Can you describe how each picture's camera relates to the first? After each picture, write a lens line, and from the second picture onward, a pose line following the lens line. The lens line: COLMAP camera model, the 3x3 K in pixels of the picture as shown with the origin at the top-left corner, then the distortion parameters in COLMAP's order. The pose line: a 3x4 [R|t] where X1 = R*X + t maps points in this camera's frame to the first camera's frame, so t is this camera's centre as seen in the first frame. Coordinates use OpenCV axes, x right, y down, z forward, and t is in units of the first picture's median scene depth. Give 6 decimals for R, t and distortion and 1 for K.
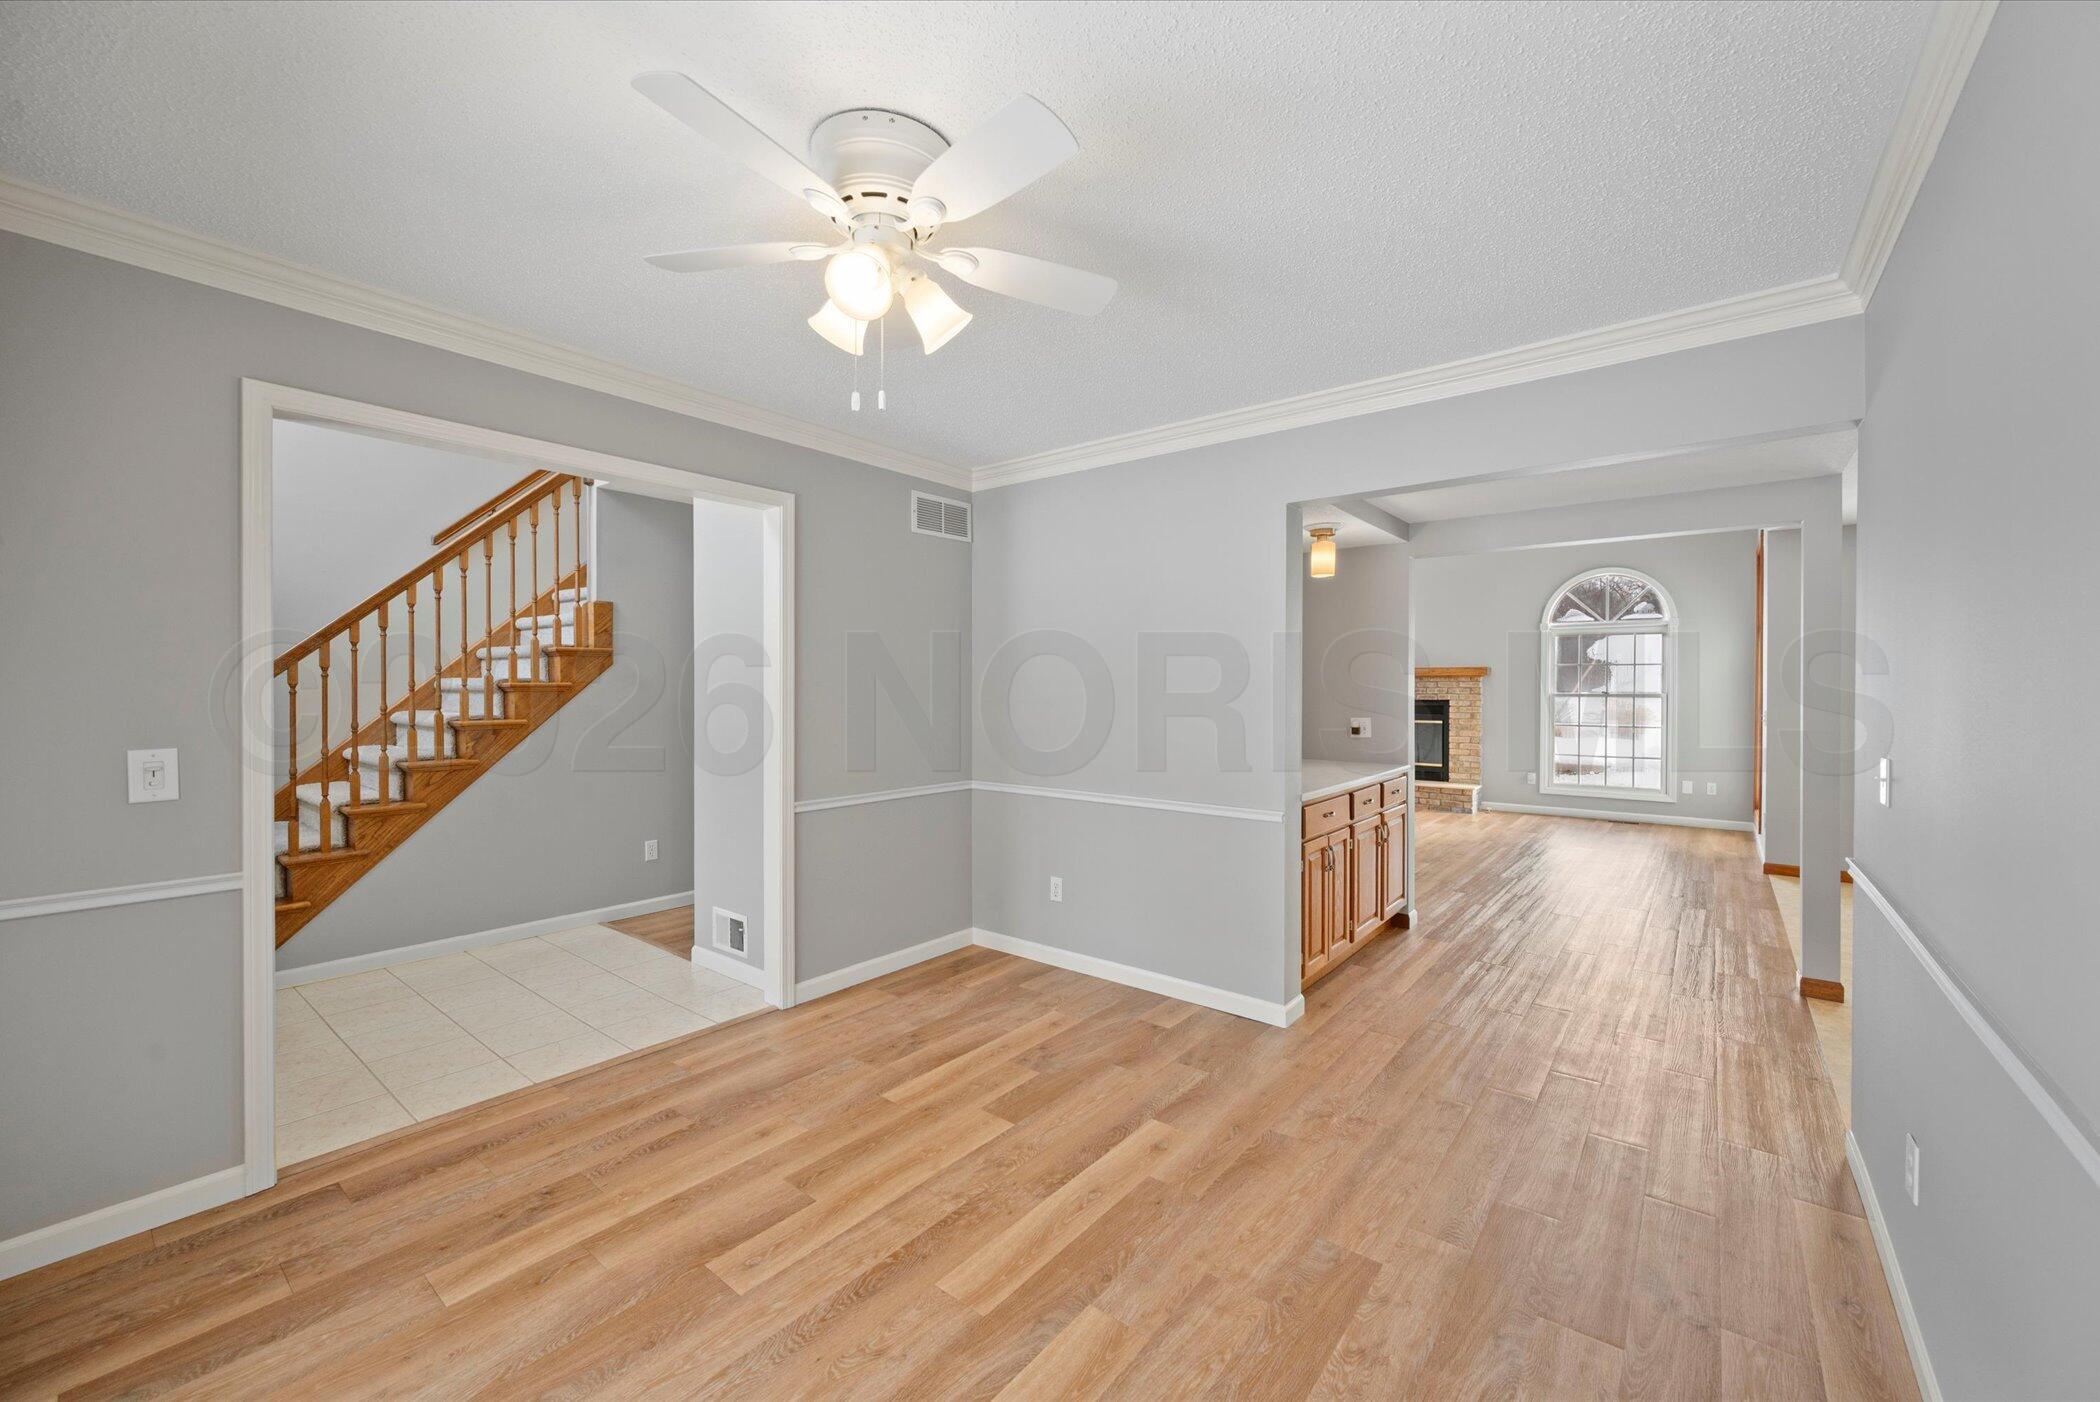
lens RADIAL K [[830.4, 0, 1045.2], [0, 830.4, 705.3], [0, 0, 1]] dist [0.003447, 0.000457]
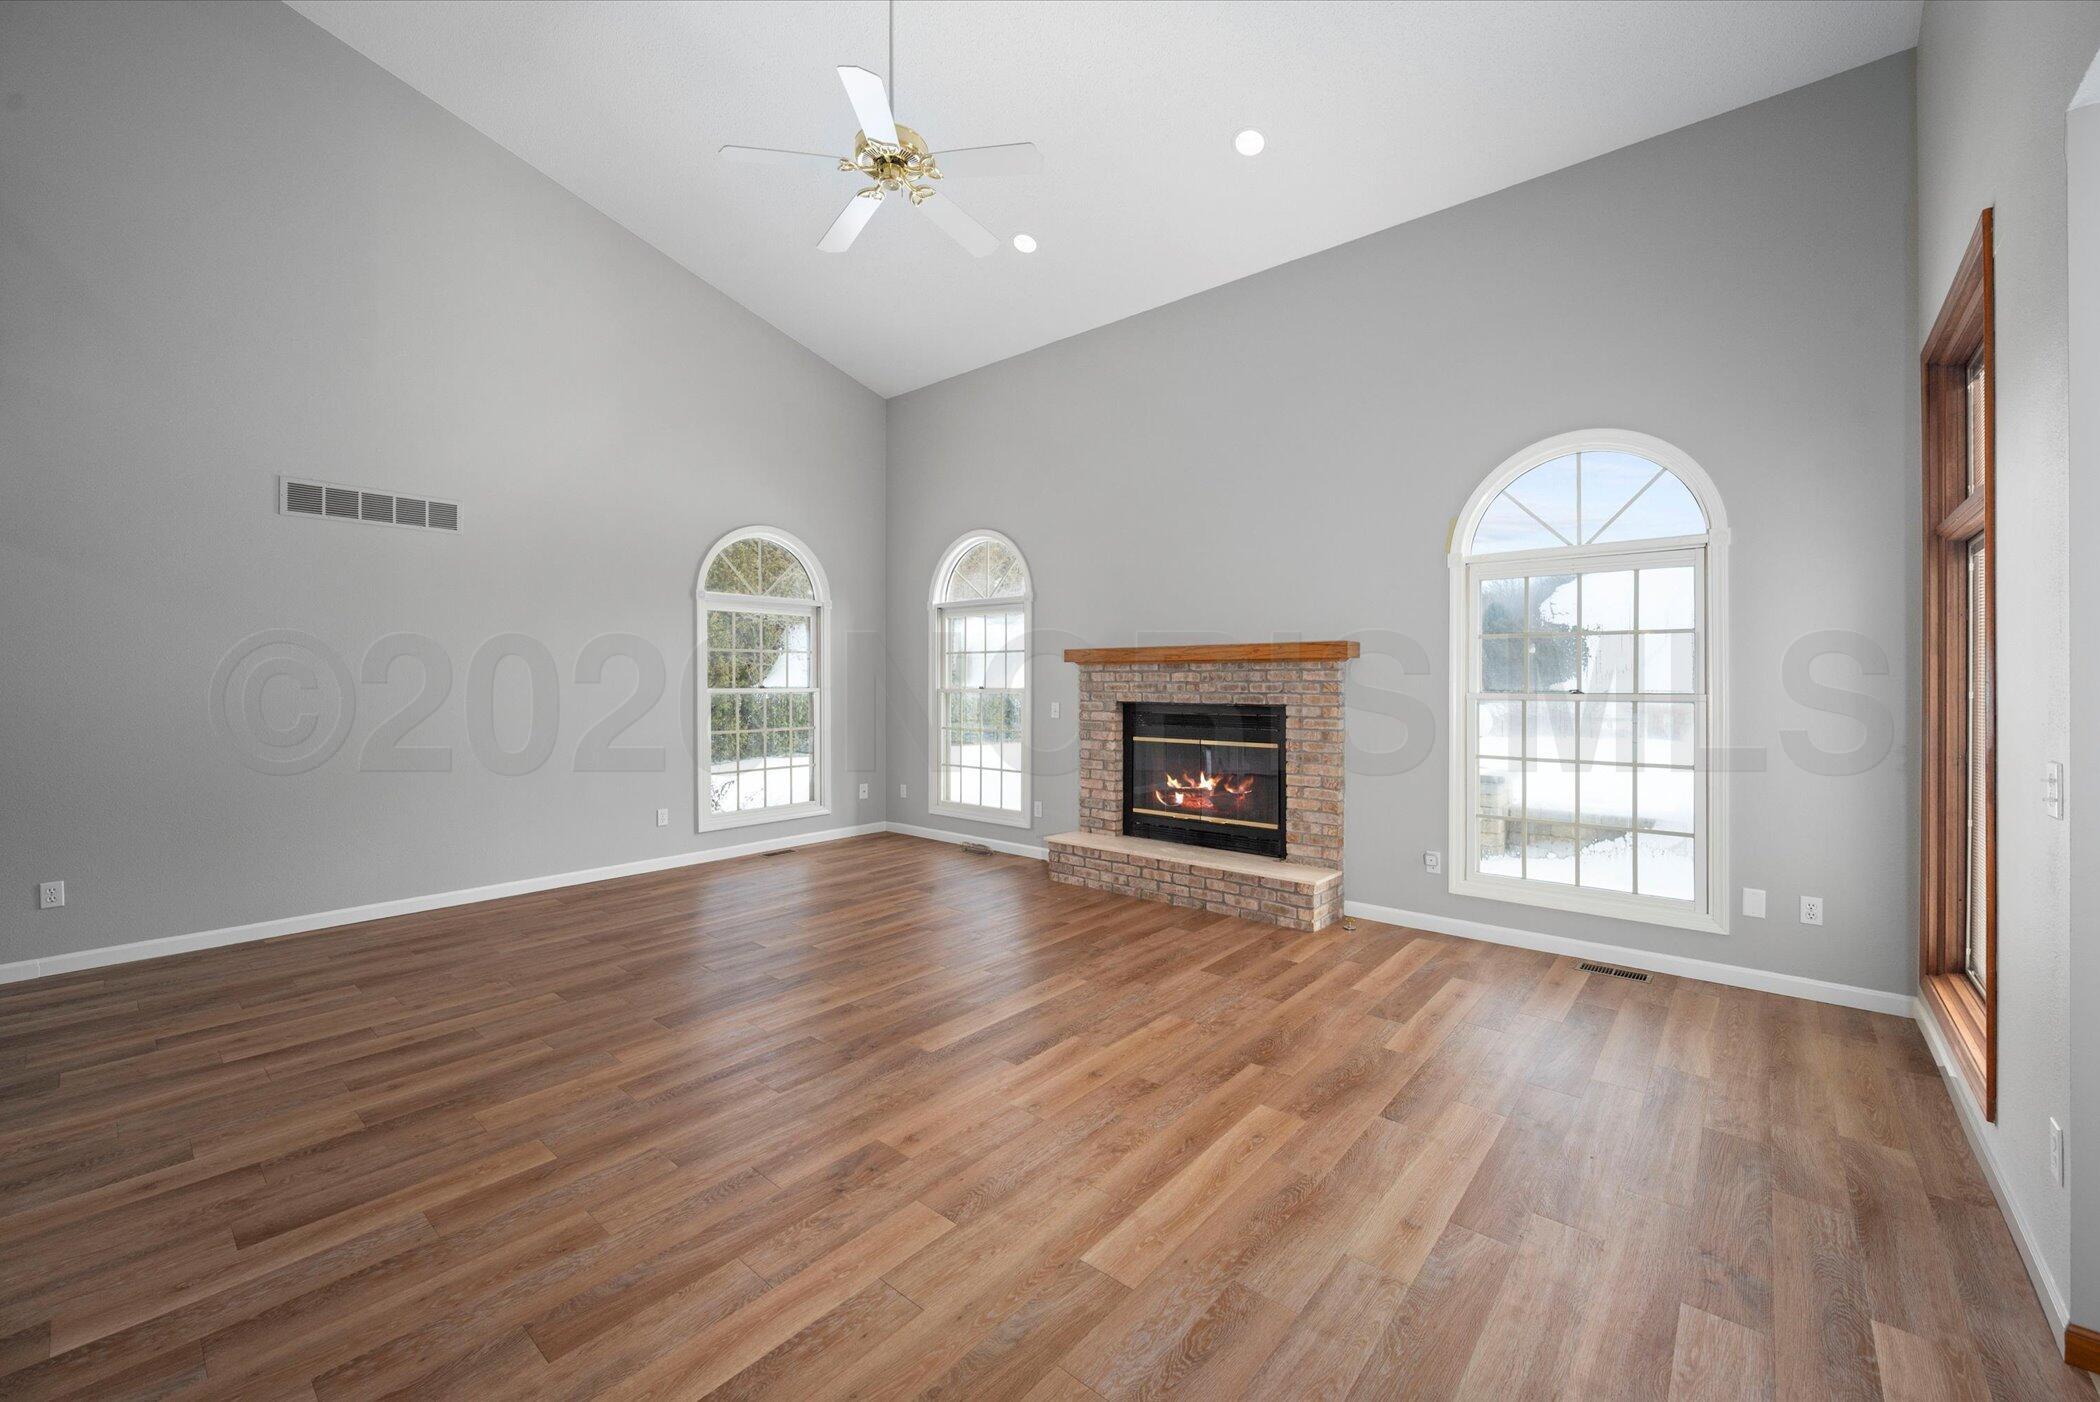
lens RADIAL K [[830.4, 0, 1053.8], [0, 830.4, 682.0], [0, 0, 1]] dist [0.003447, 0.000457]
pose [[0.999563, -0.006270, -0.028893, 0.371285], [0.005880, 0.999891, -0.013572, -0.015268], [0.028975, 0.013396, 0.999490, 0.490254]]
